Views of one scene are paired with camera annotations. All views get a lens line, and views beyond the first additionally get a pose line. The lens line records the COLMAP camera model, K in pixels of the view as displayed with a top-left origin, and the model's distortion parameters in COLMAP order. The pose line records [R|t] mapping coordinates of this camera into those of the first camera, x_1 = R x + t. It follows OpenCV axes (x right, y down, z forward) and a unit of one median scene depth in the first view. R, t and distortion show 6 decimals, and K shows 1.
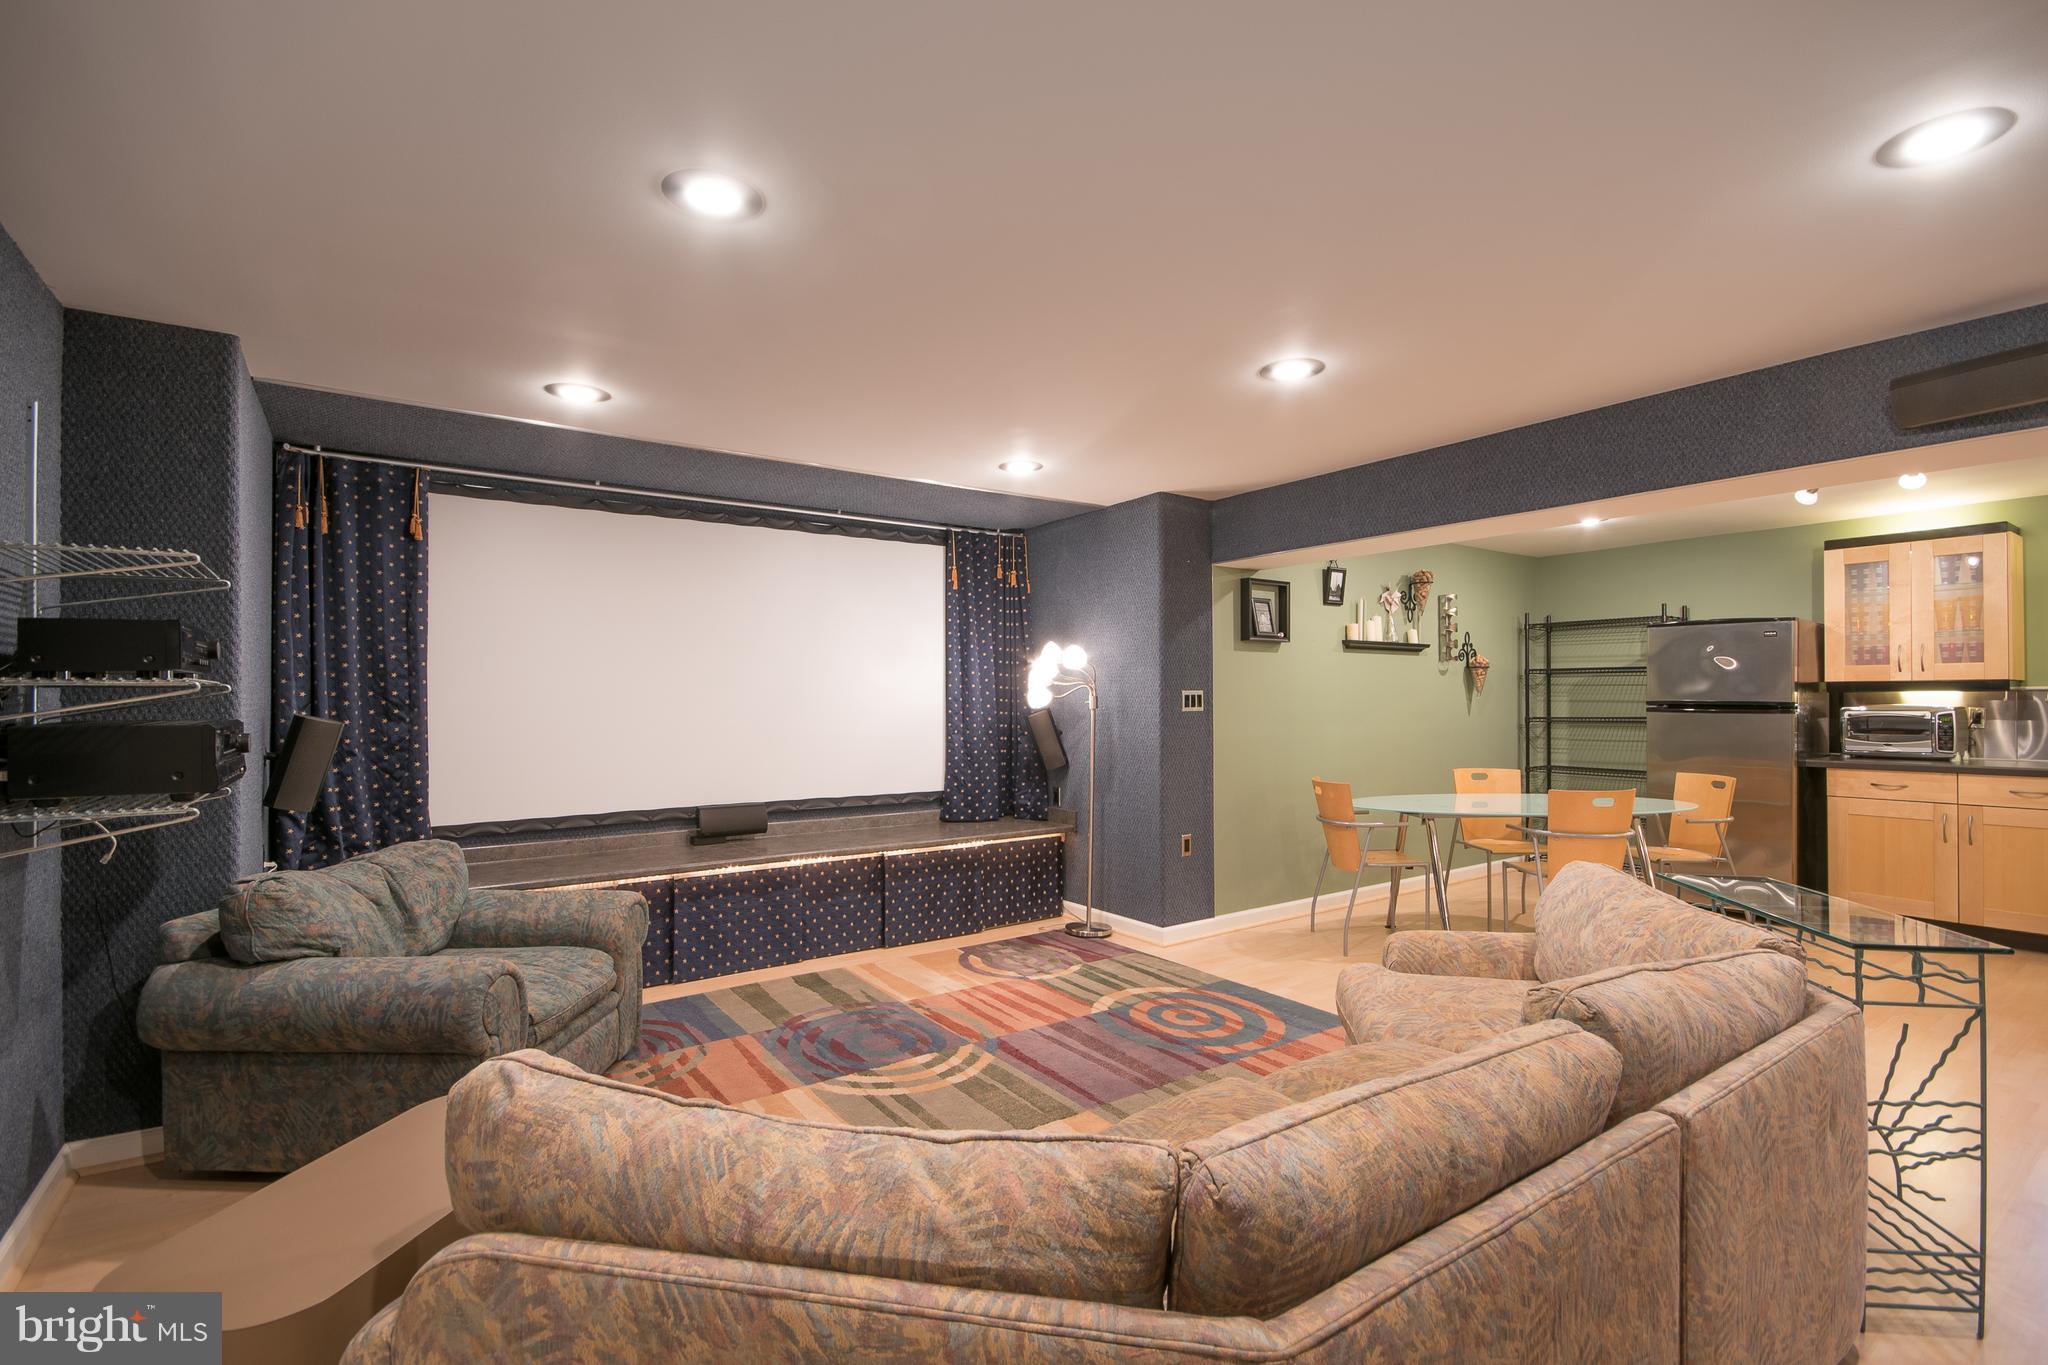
lens RADIAL K [[926.0, 0, 1023.4], [0, 926.0, 693.5], [0, 0, 1]] dist [0.002633, -0.004532]
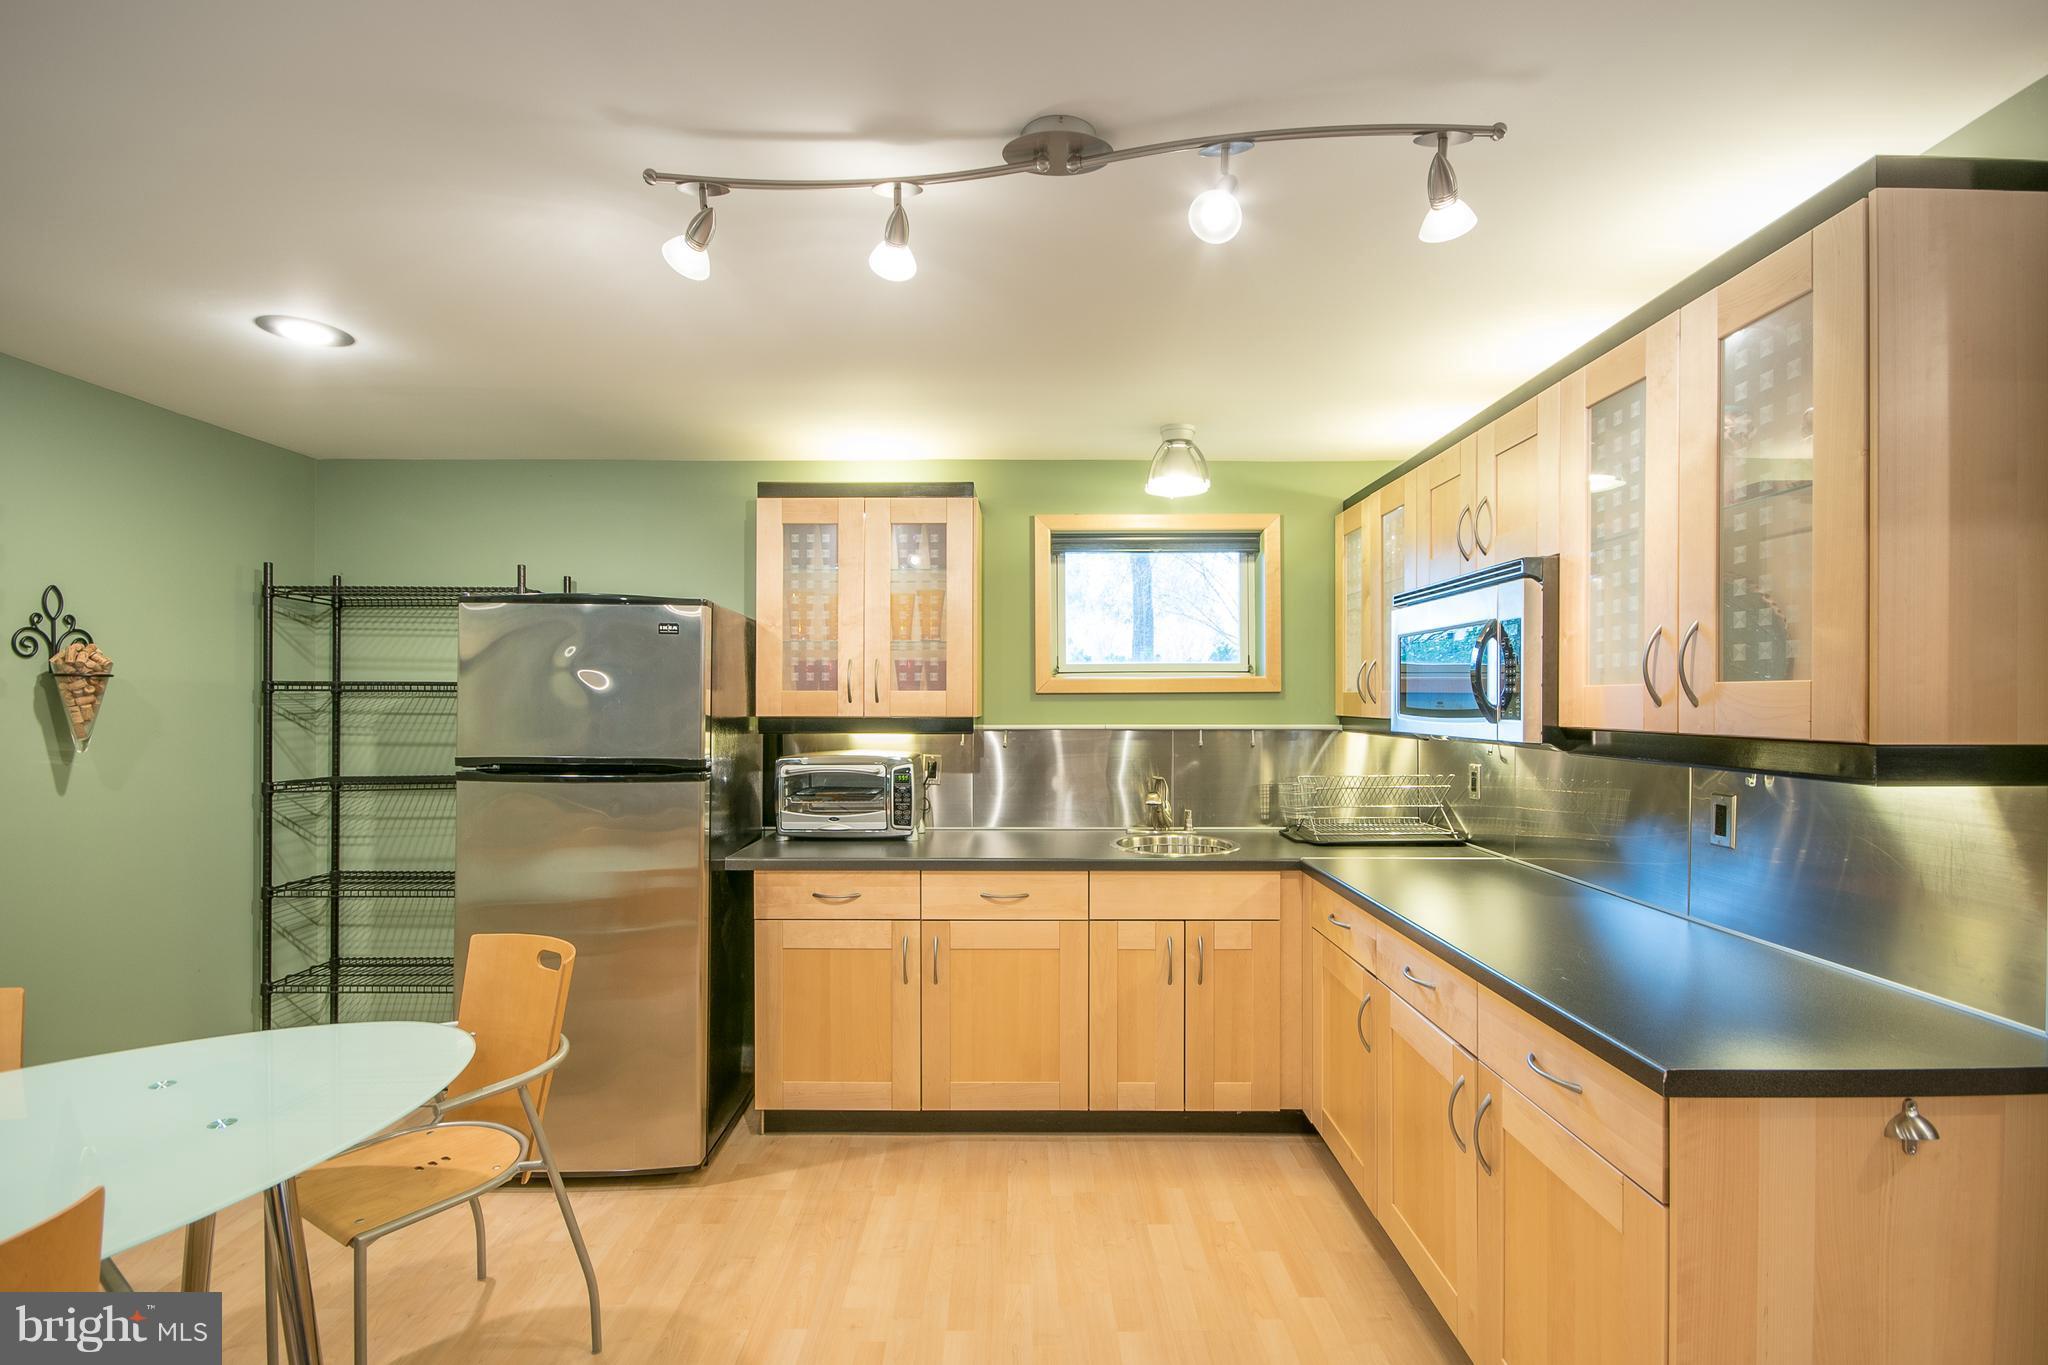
lens RADIAL K [[951.5, 0, 1026.8], [0, 951.5, 701.5], [0, 0, 1]] dist [-0.002275, -0.000923]
pose [[0.572370, 0.004622, 0.819982, 0.477897], [-0.007442, 0.999972, -0.000442, -0.024270], [-0.819961, -0.005849, 0.572389, 0.521839]]
